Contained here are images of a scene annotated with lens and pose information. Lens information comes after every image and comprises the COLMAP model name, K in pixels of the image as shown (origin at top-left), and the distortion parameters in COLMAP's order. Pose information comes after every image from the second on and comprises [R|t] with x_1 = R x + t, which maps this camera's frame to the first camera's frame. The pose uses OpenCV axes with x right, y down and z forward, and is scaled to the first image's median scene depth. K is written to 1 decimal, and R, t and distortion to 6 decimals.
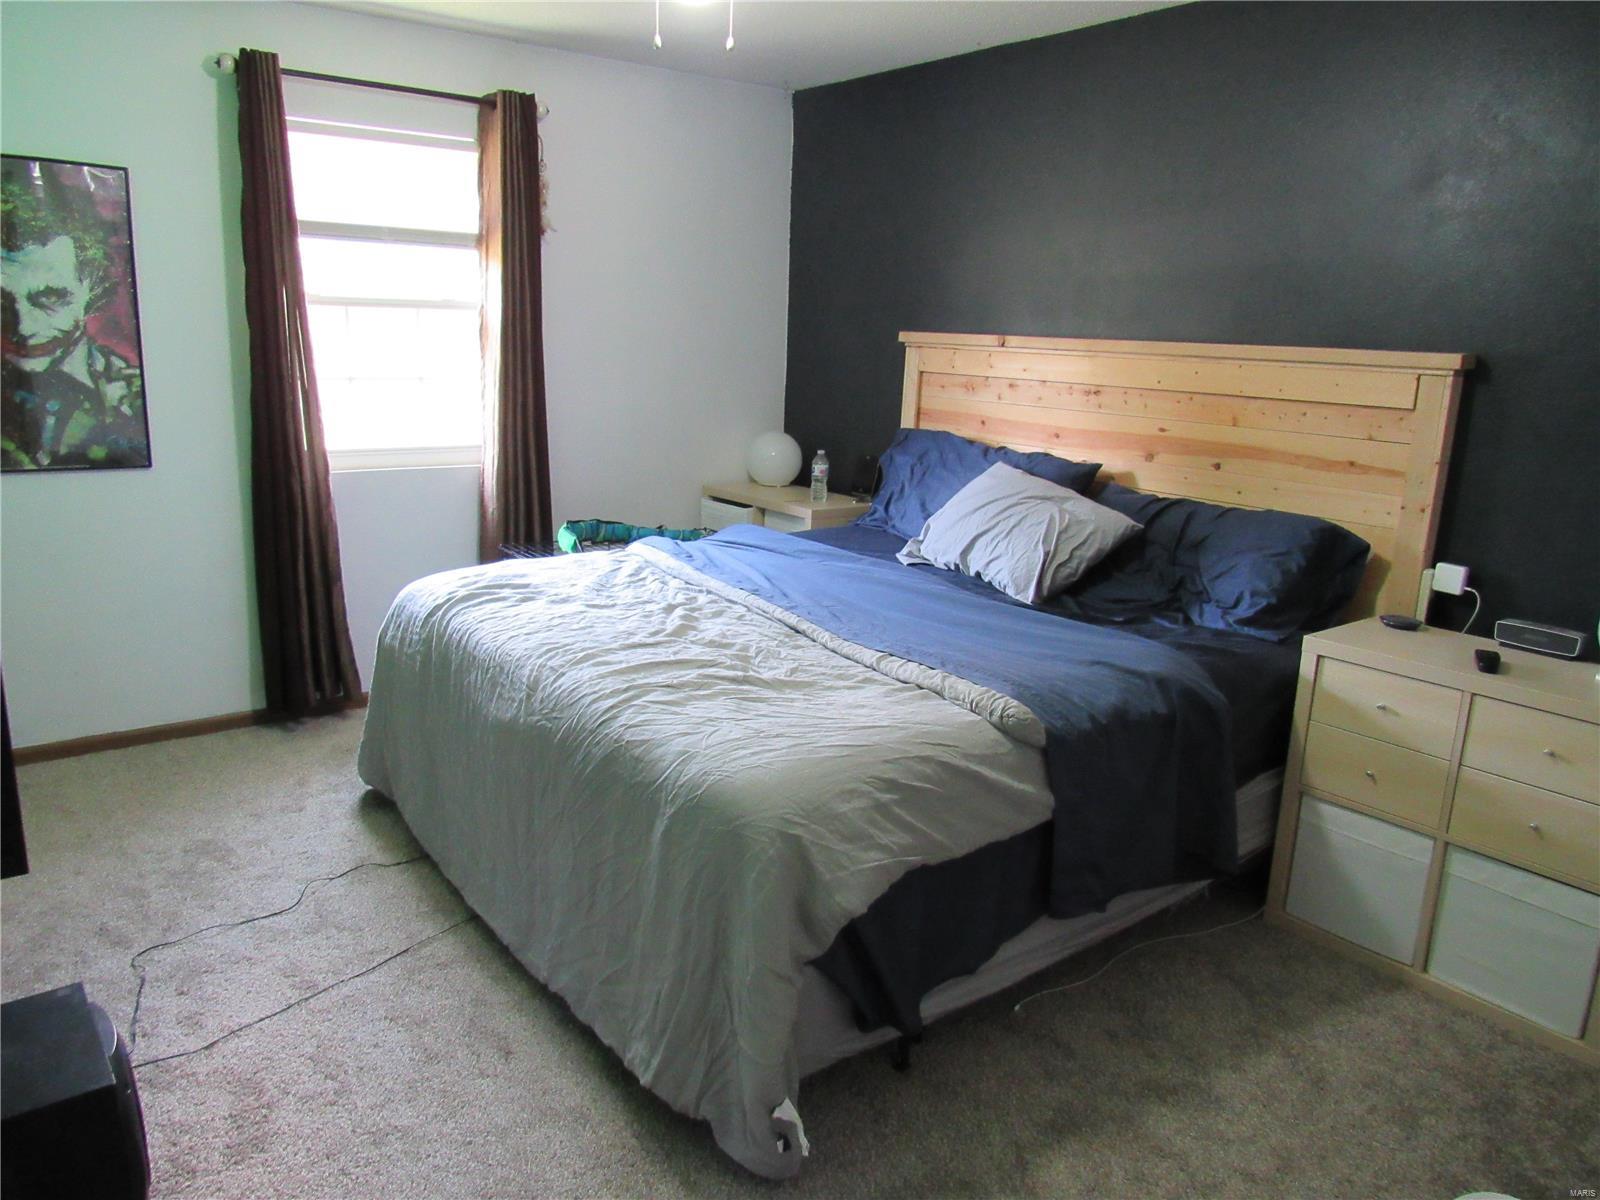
lens RADIAL K [[1144.9, 0, 791.4], [0, 1144.9, 598.0], [0, 0, 1]] dist [-0.043285, 0.034510]
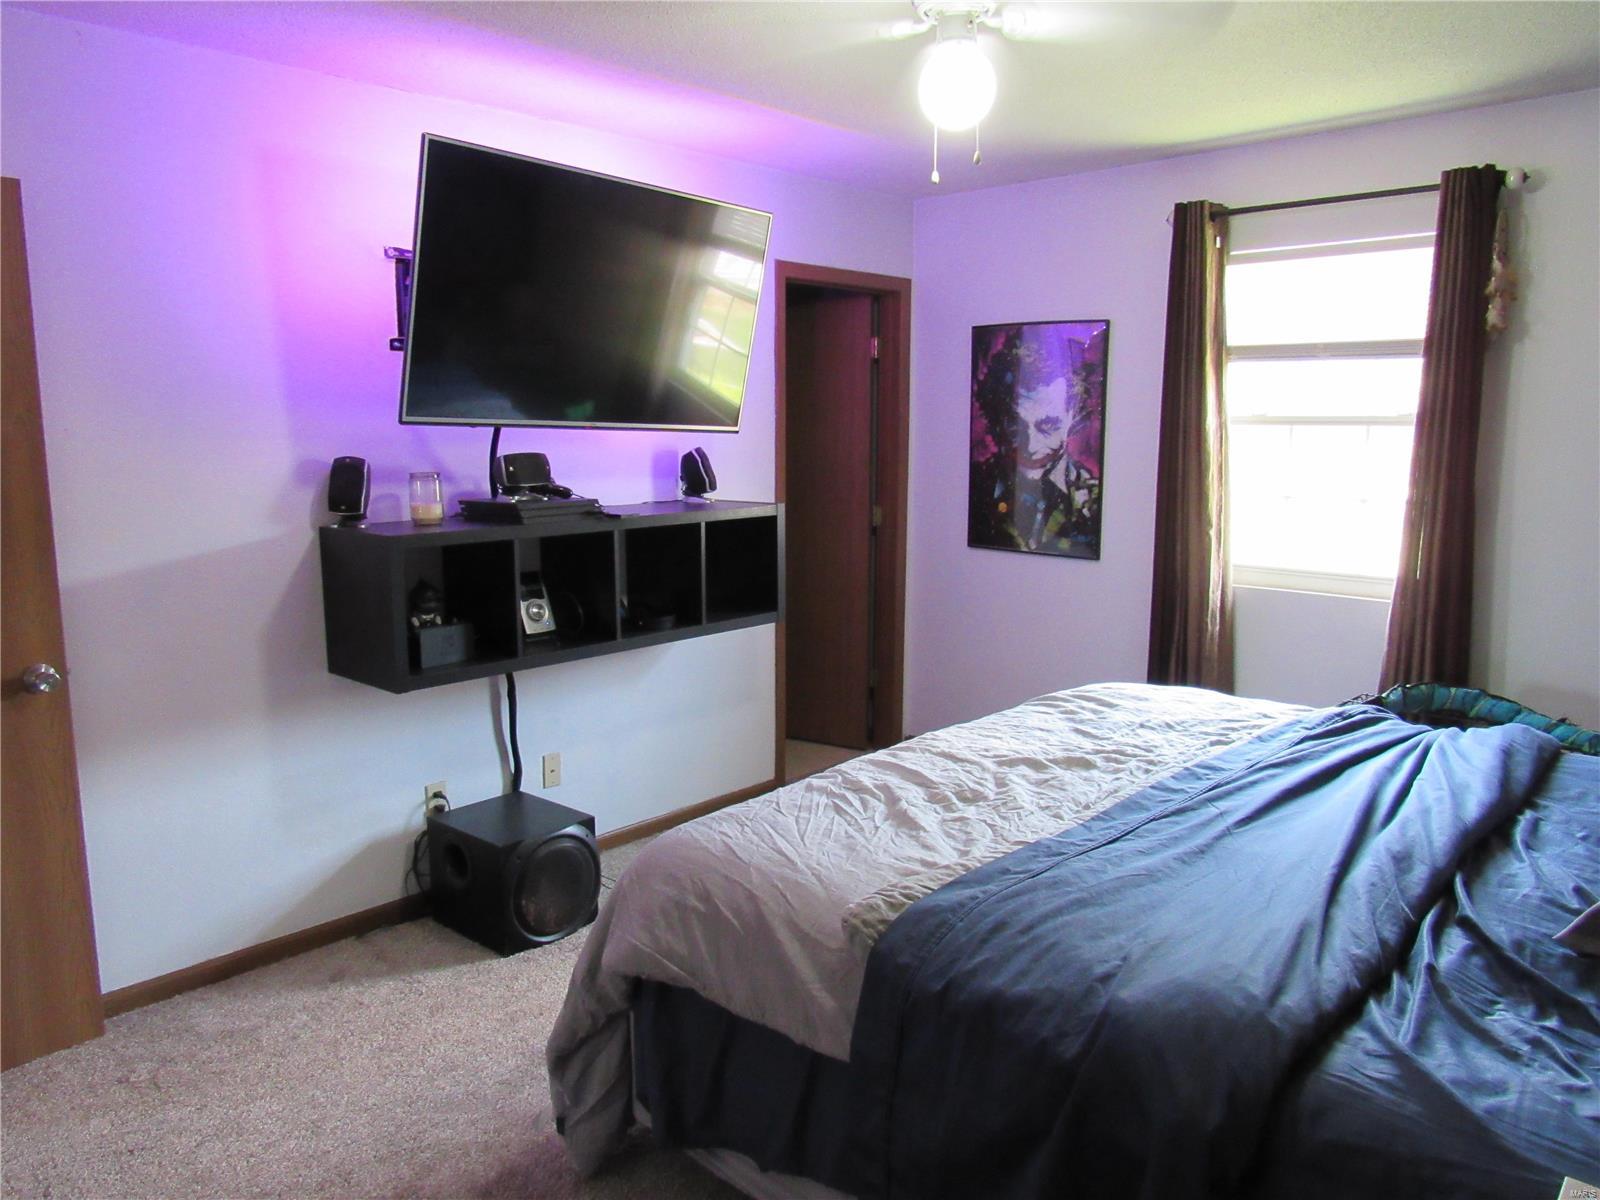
lens RADIAL K [[1144.9, 0, 791.4], [0, 1144.9, 598.0], [0, 0, 1]] dist [-0.043285, 0.034510]
pose [[0.181107, 0.121367, -0.975946, 0.601875], [-0.221110, 0.971975, 0.079841, -0.107038], [0.958285, 0.201332, 0.202867, 0.473454]]
